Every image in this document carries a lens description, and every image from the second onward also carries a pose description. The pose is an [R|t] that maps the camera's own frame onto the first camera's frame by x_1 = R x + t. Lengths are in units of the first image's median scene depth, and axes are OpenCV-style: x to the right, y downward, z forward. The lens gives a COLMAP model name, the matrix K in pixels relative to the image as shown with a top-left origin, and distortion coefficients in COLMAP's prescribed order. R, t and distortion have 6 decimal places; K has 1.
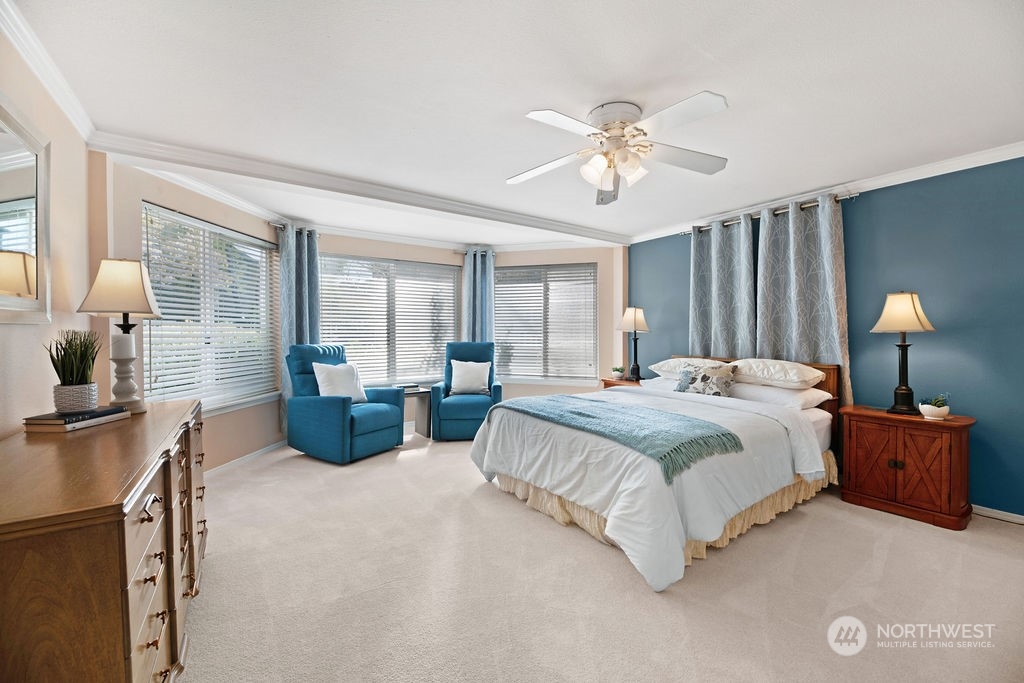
lens RADIAL K [[407.1, 0, 513.0], [0, 407.1, 336.9], [0, 0, 1]] dist [0.024114, -0.021668]
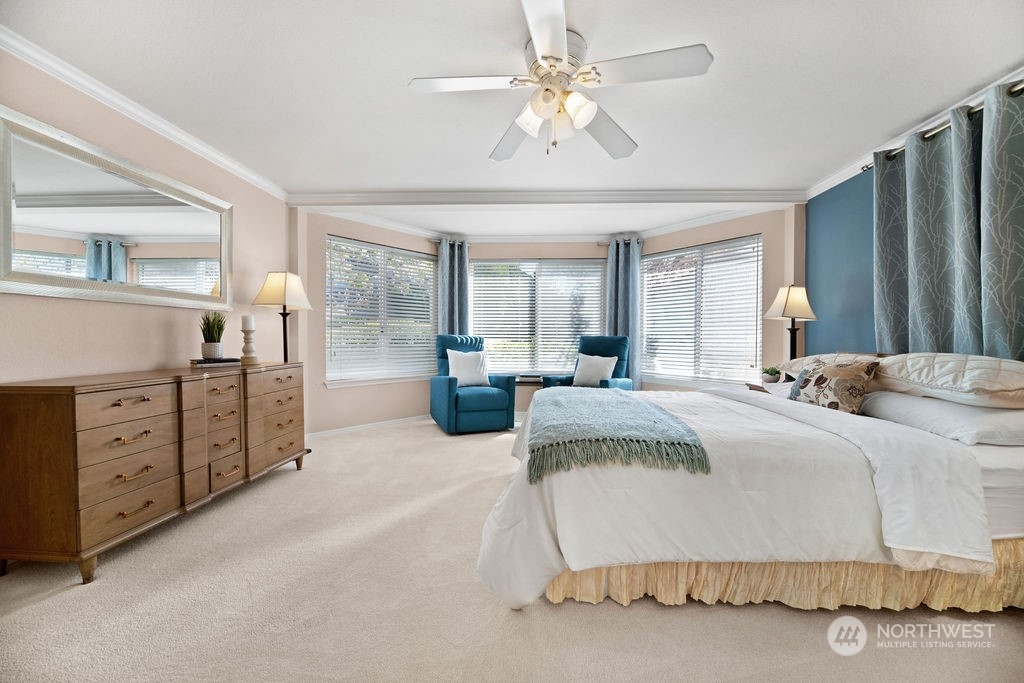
lens RADIAL K [[406.1, 0, 517.8], [0, 406.1, 338.8], [0, 0, 1]] dist [0.000854, -0.000159]
pose [[0.801275, 0.005479, -0.598271, 0.406484], [-0.013056, 0.999880, -0.008330, 0.039823], [0.598154, 0.014486, 0.801250, 0.161424]]
